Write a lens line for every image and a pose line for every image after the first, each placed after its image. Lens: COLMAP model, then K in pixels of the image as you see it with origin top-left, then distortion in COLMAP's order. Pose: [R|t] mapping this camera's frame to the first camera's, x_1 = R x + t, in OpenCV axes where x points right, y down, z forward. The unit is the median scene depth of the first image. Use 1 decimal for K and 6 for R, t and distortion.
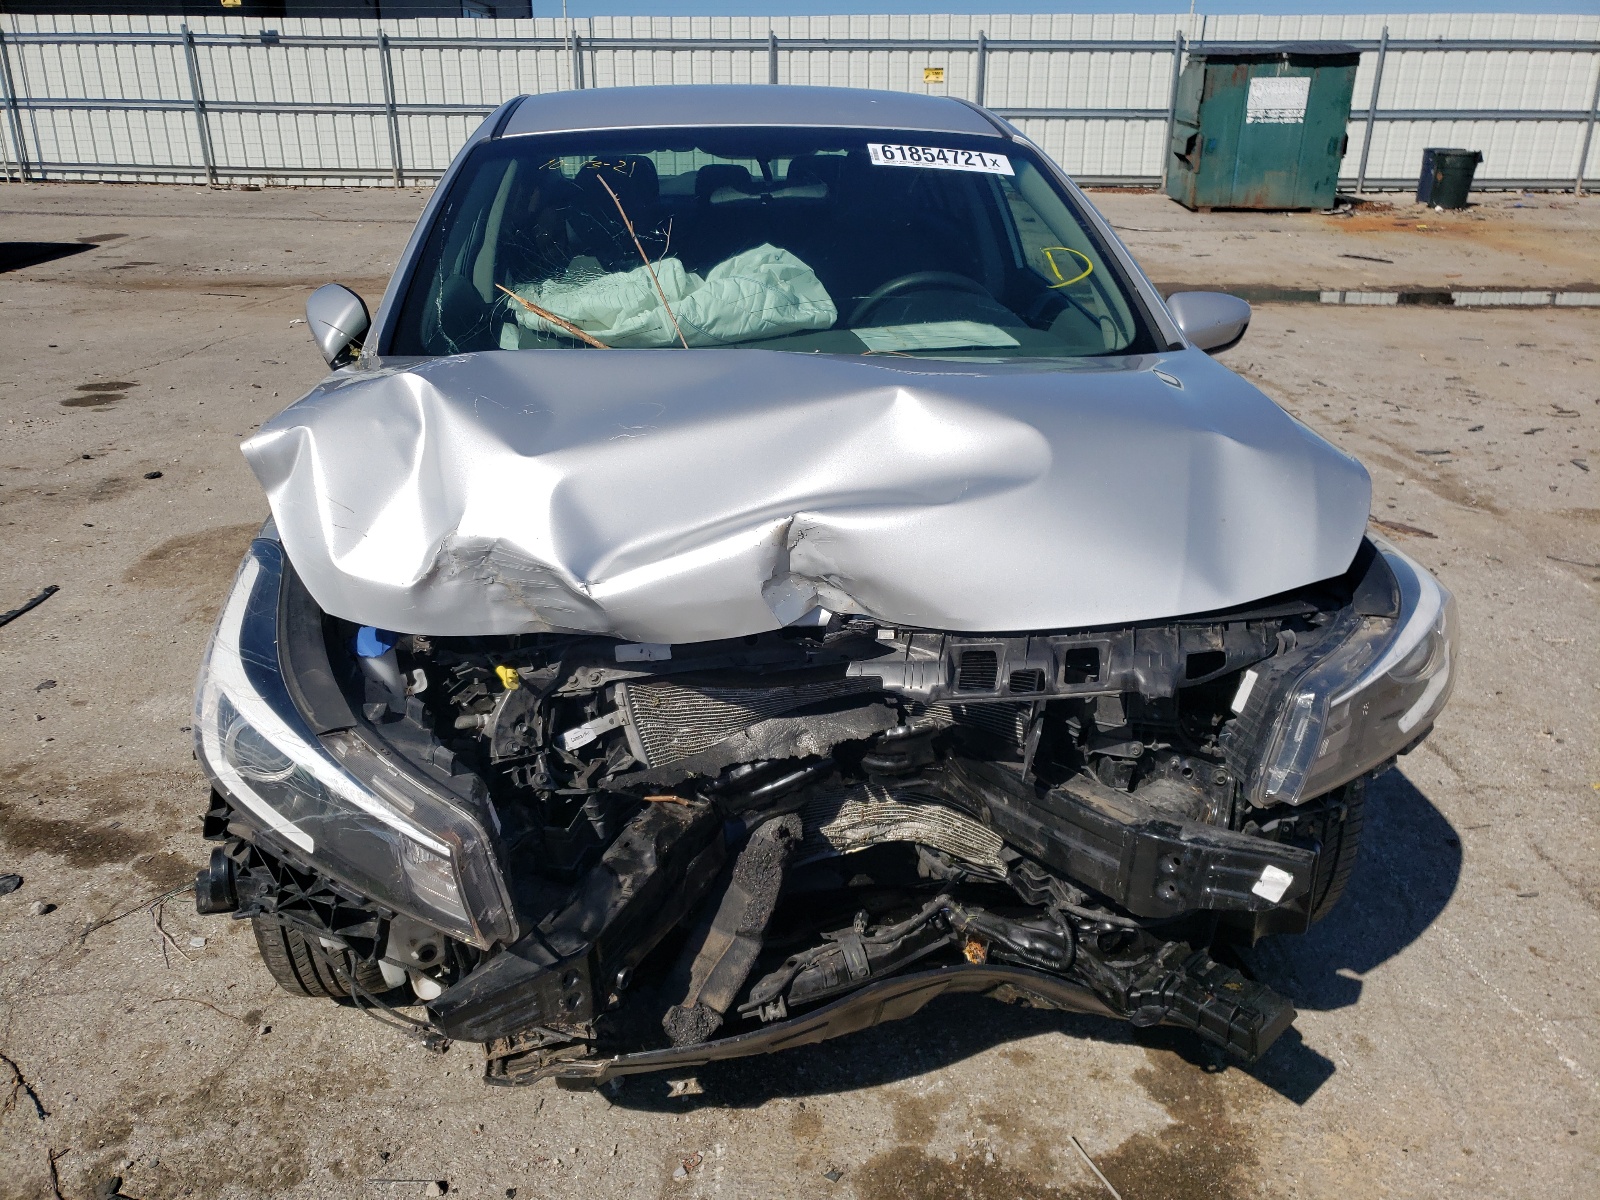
lens RADIAL K [[1206.2, 0, 800.0], [0, 1206.2, 600.0], [0, 0, 1]] dist [0.005719, 0.007350]
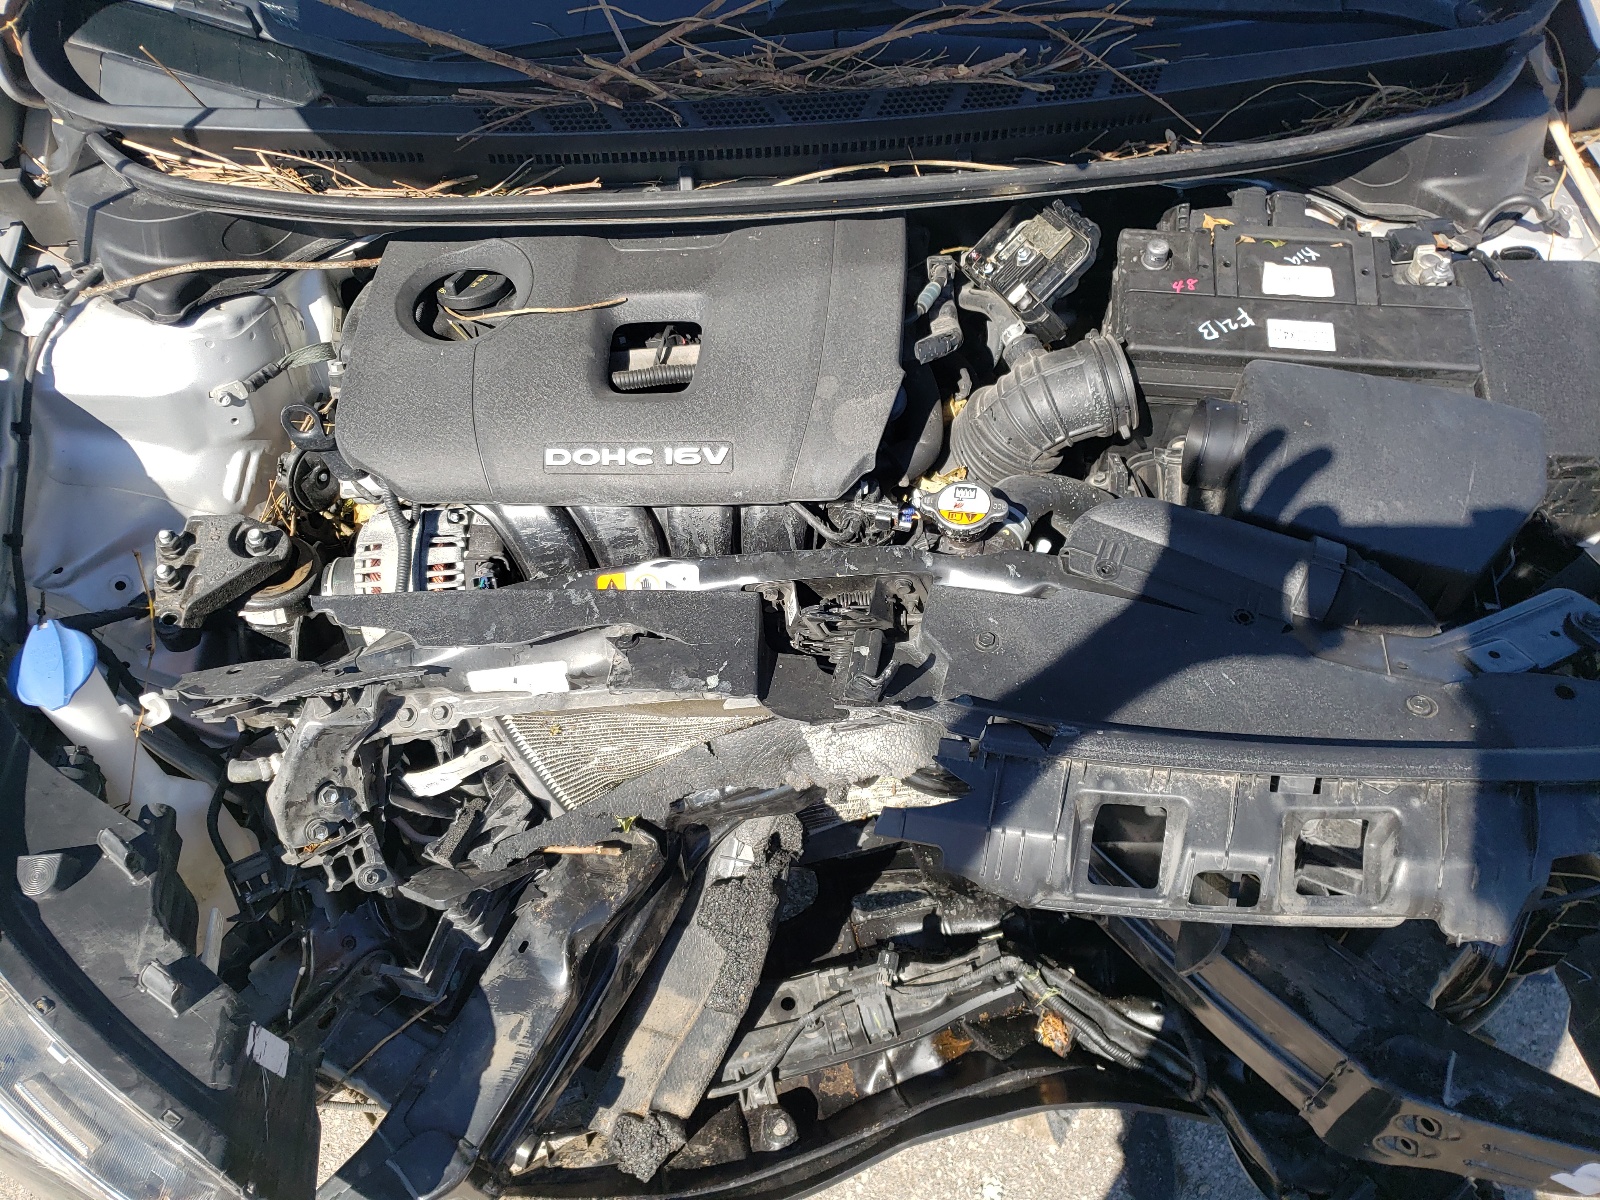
lens RADIAL K [[1206.2, 0, 800.0], [0, 1206.2, 600.0], [0, 0, 1]] dist [0.005719, 0.007350]
pose [[0.999800, -0.019980, 0.000631, 0.006278], [0.018696, 0.945793, 0.324233, -0.173995], [-0.007075, -0.324156, 0.945977, 0.447540]]
